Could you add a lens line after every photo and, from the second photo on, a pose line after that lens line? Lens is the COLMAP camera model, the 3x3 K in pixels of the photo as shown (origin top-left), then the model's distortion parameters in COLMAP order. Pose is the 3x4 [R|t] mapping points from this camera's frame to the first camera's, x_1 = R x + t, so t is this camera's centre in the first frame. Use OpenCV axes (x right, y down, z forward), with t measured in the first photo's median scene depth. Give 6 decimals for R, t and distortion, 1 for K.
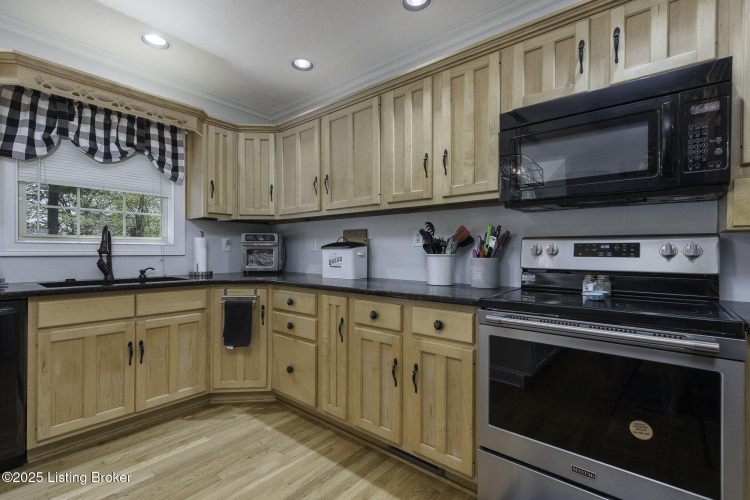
lens RADIAL K [[344.2, 0, 373.4], [0, 344.2, 251.3], [0, 0, 1]] dist [0.008315, 0.000546]
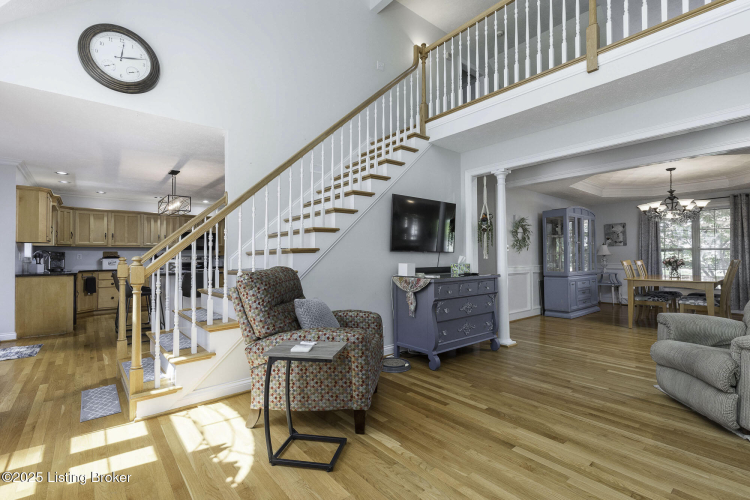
lens RADIAL K [[344.2, 0, 373.4], [0, 344.2, 251.3], [0, 0, 1]] dist [0.008315, 0.000546]
pose [[0.173342, 0.009064, 0.984820, -2.884554], [0.008714, 0.999904, -0.010737, -0.022426], [-0.984823, 0.010443, 0.173247, -1.846517]]
